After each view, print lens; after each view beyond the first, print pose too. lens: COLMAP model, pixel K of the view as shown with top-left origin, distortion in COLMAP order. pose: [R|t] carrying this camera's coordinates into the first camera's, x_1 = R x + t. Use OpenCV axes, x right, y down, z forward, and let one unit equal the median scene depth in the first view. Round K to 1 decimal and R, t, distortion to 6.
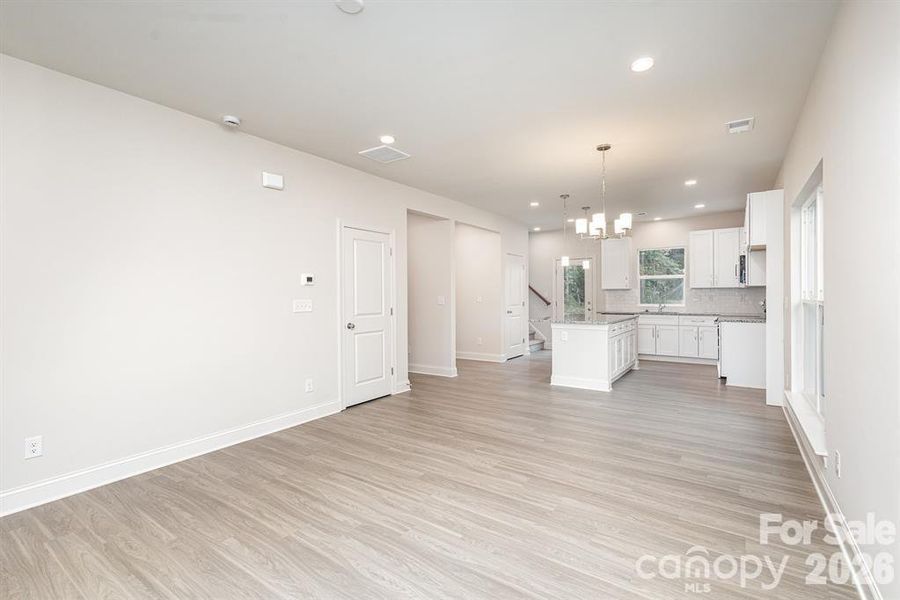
lens RADIAL K [[417.0, 0, 450.0], [0, 417.0, 295.9], [0, 0, 1]] dist [0.023607, 0.000145]
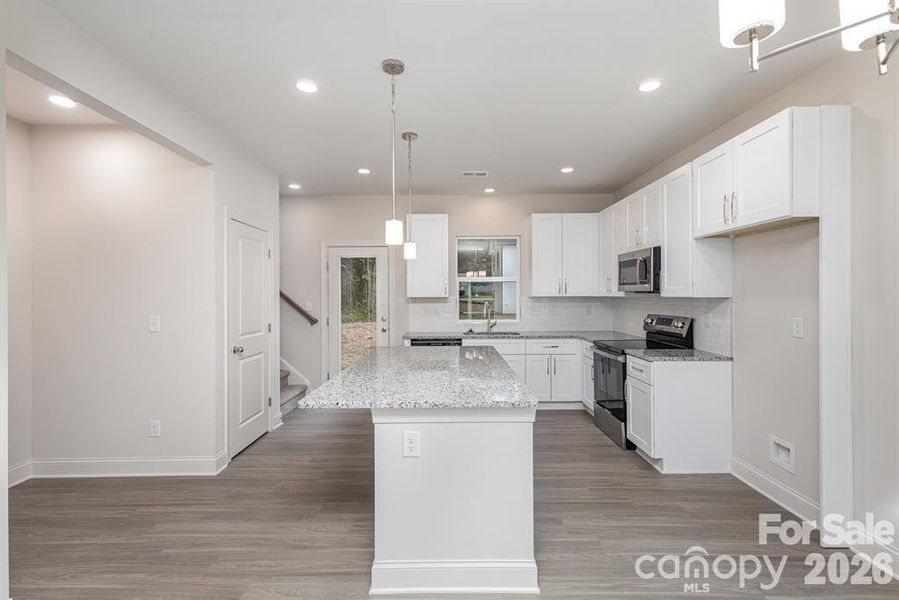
lens RADIAL K [[416.5, 0, 454.1], [0, 416.5, 294.6], [0, 0, 1]] dist [0.023607, 0.000145]
pose [[0.817625, 0.001725, 0.575748, 0.071566], [0.003704, 0.999959, -0.008257, -0.015956], [-0.575739, 0.008884, 0.817585, 0.484591]]
